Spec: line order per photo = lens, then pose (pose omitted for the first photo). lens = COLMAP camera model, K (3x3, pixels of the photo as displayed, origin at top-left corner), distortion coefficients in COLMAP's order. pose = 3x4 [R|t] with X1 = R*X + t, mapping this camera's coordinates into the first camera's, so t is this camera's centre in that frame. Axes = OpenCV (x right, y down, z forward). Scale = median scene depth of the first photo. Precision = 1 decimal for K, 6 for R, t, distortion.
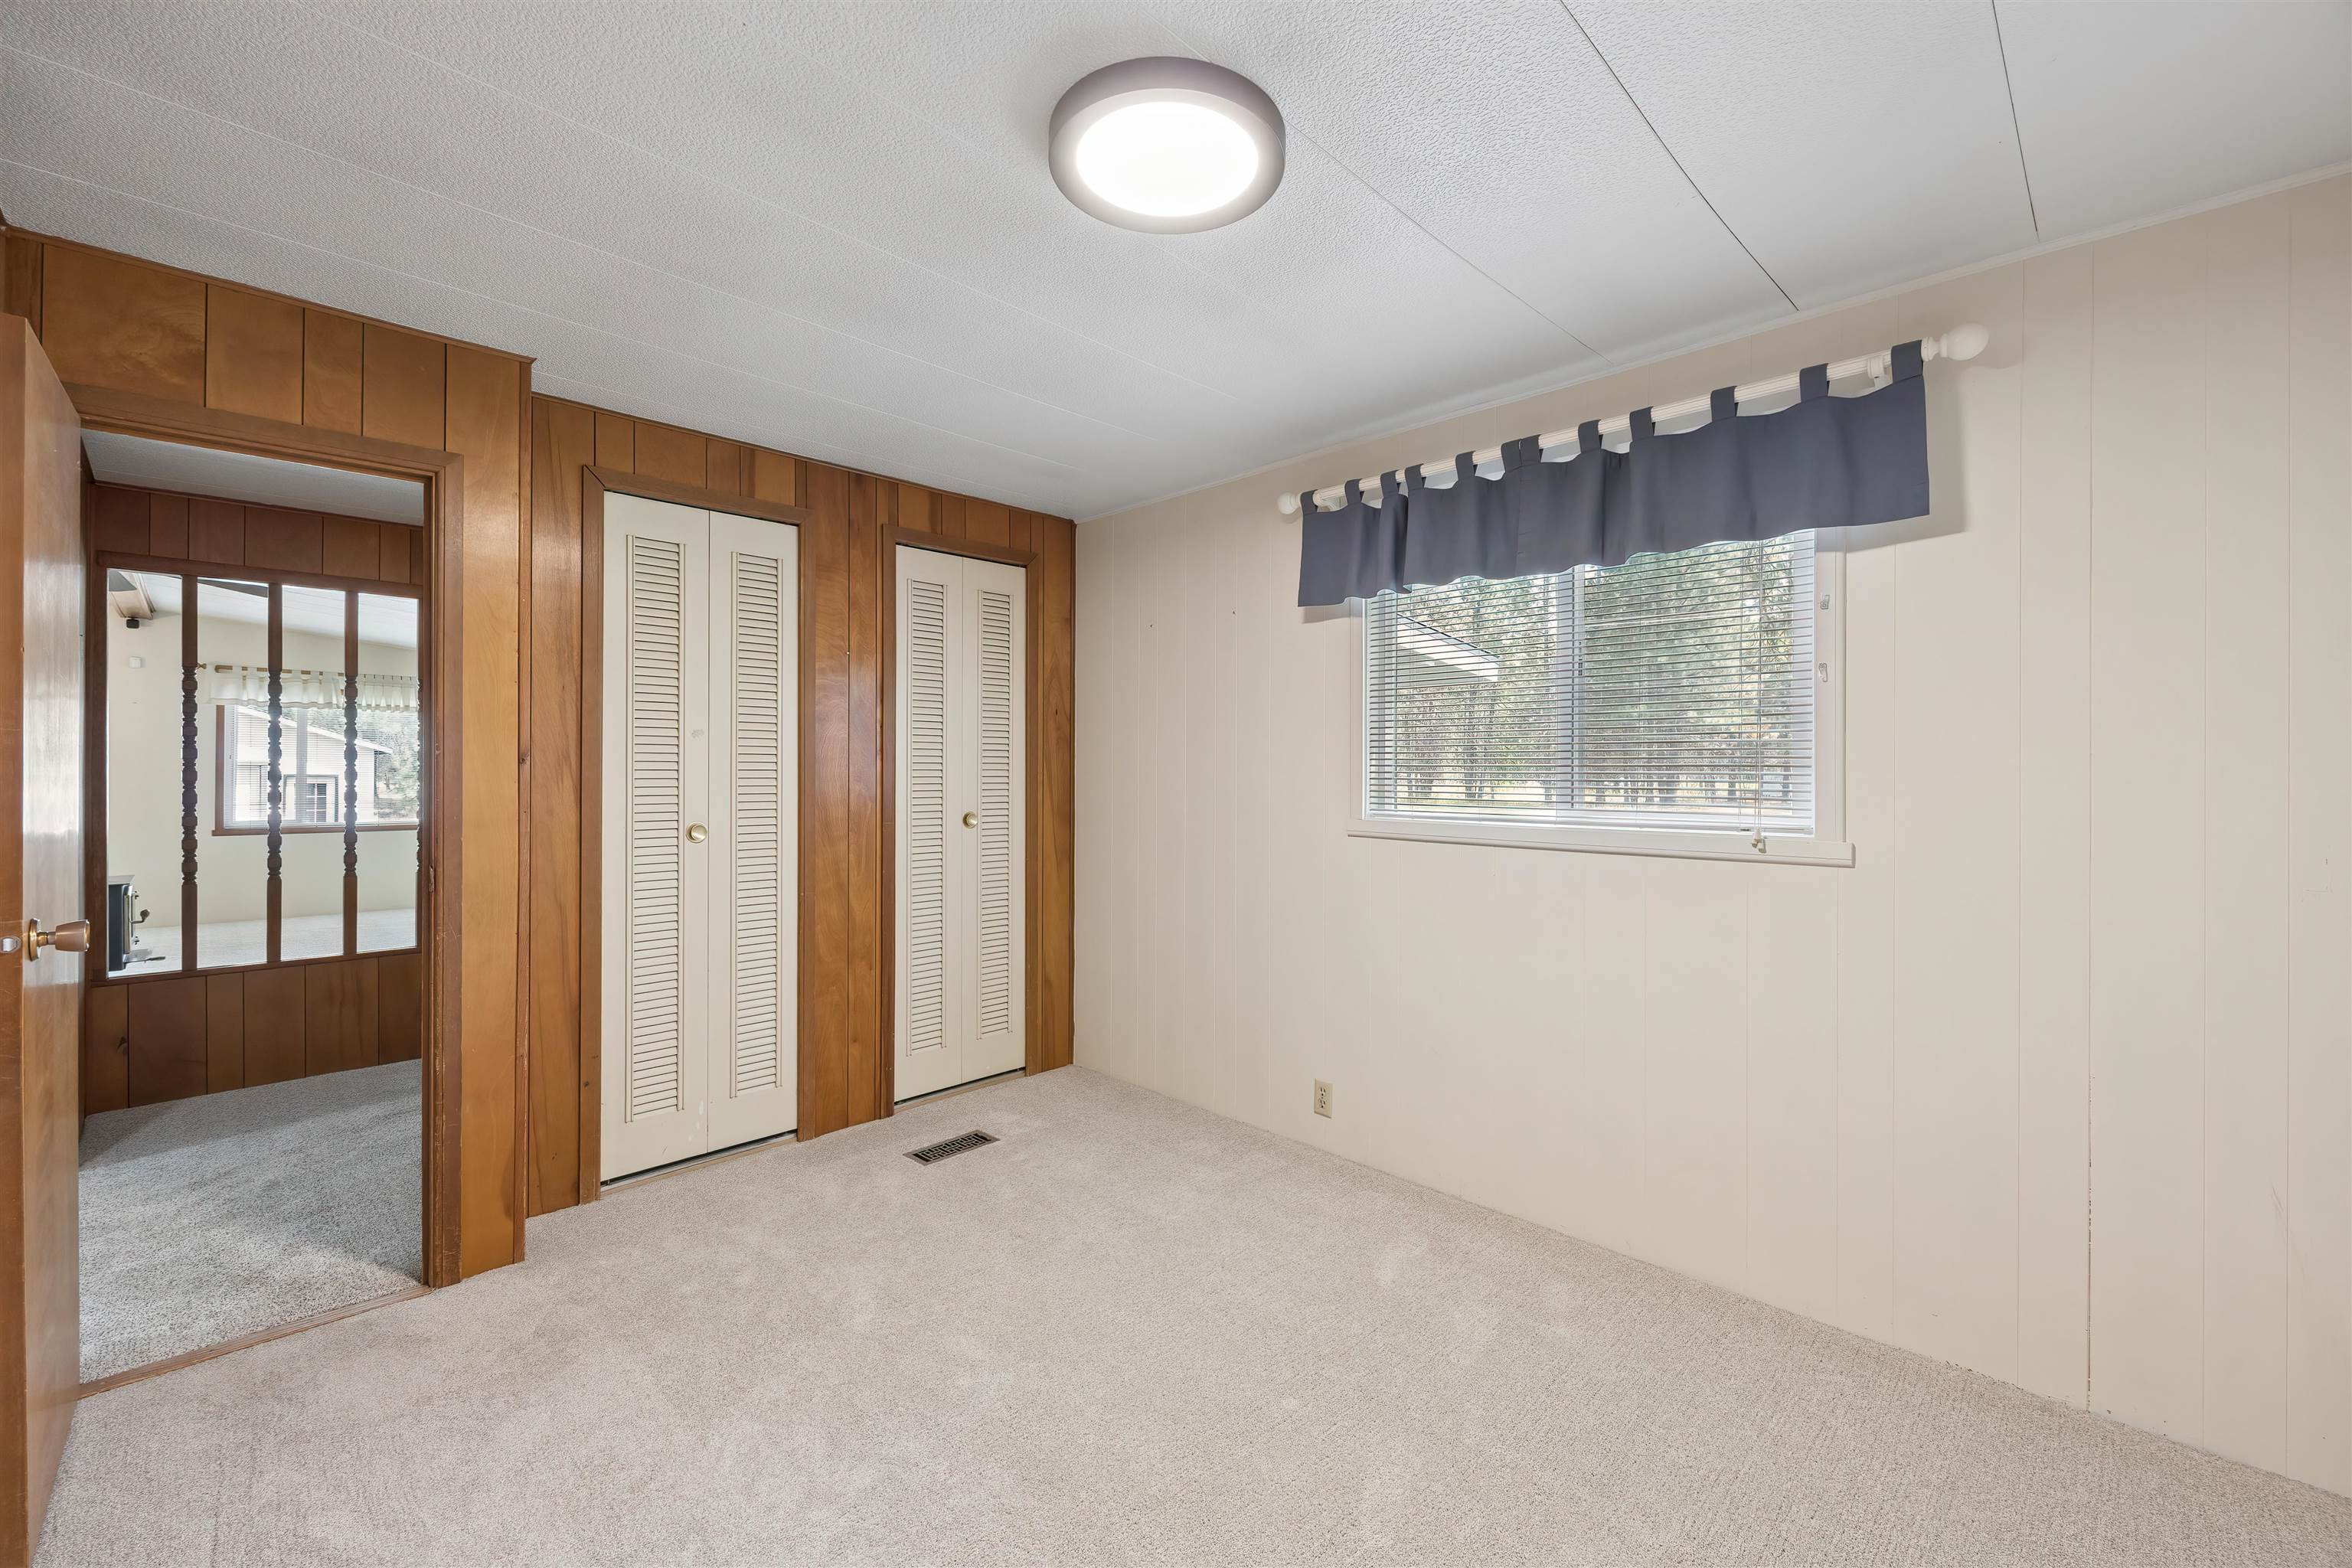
lens RADIAL K [[976.0, 0, 1181.1], [0, 976.0, 769.1], [0, 0, 1]] dist [-0.004231, -0.000788]
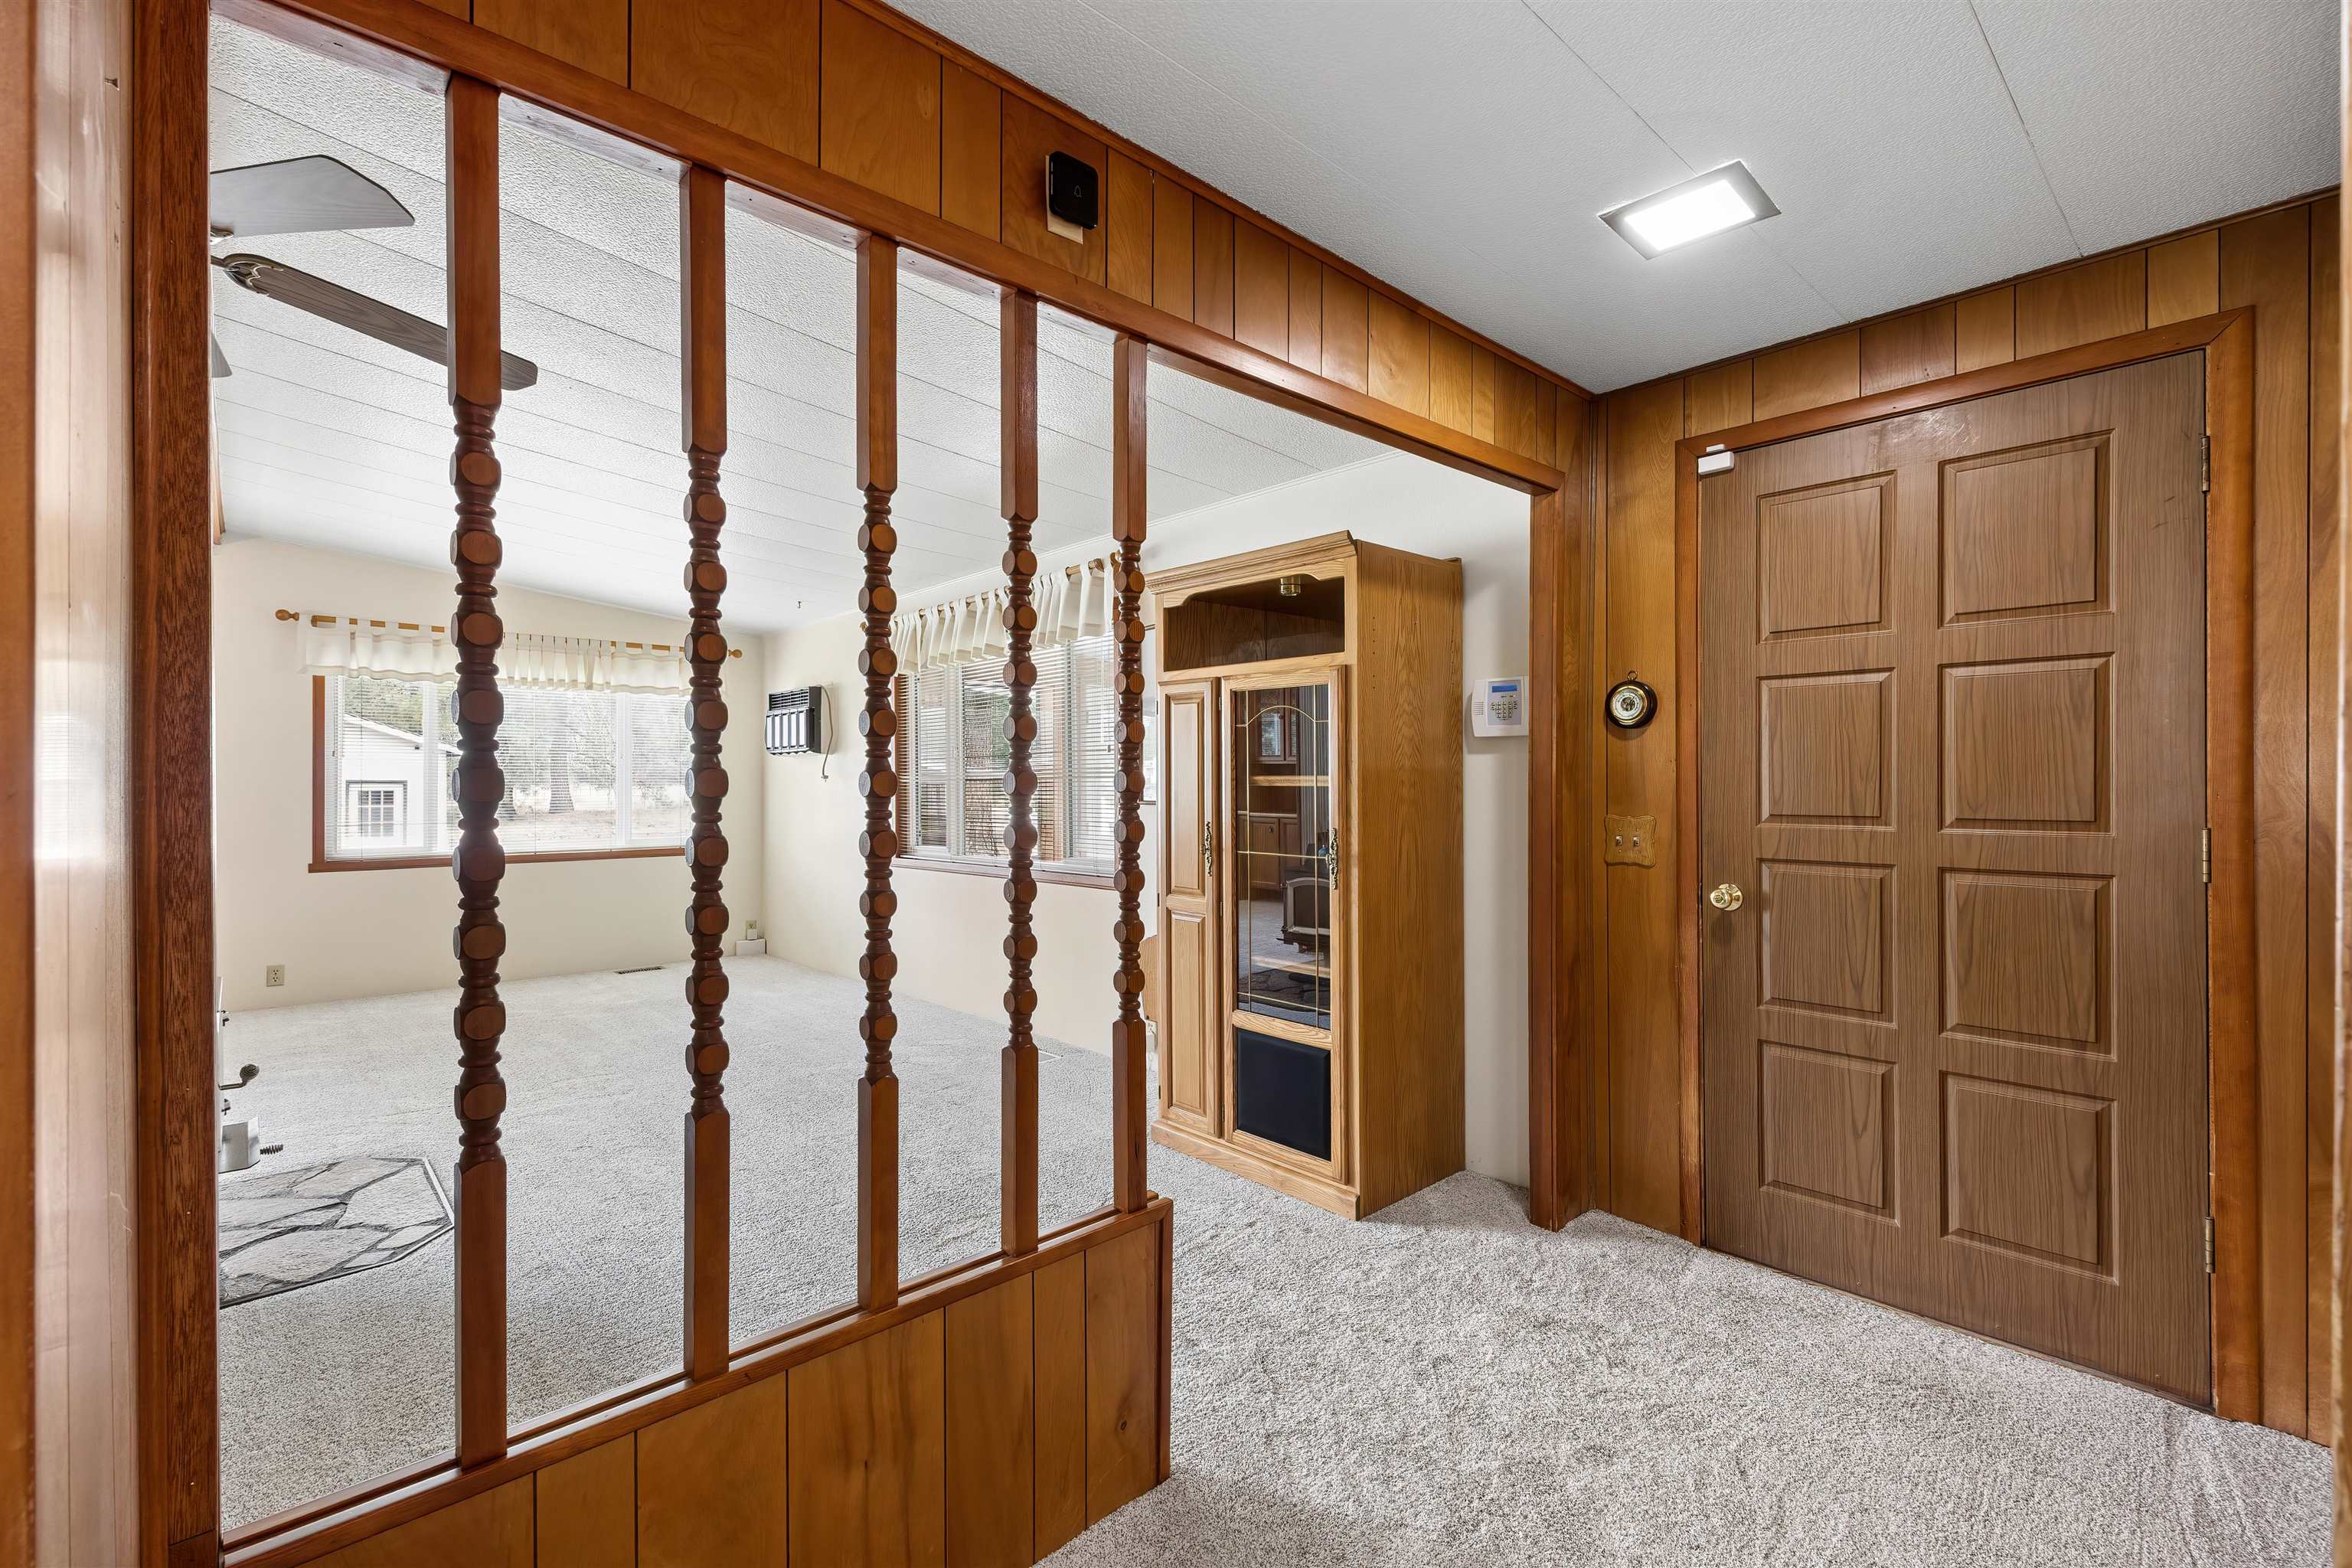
lens RADIAL K [[1018.3, 0, 1170.3], [0, 1018.3, 782.5], [0, 0, 1]] dist [0.022017, -0.007613]
pose [[0.998557, -0.000712, -0.053699, -0.374136], [0.001167, 0.999964, 0.008438, 0.002031], [0.053691, -0.008488, 0.998522, 0.330227]]
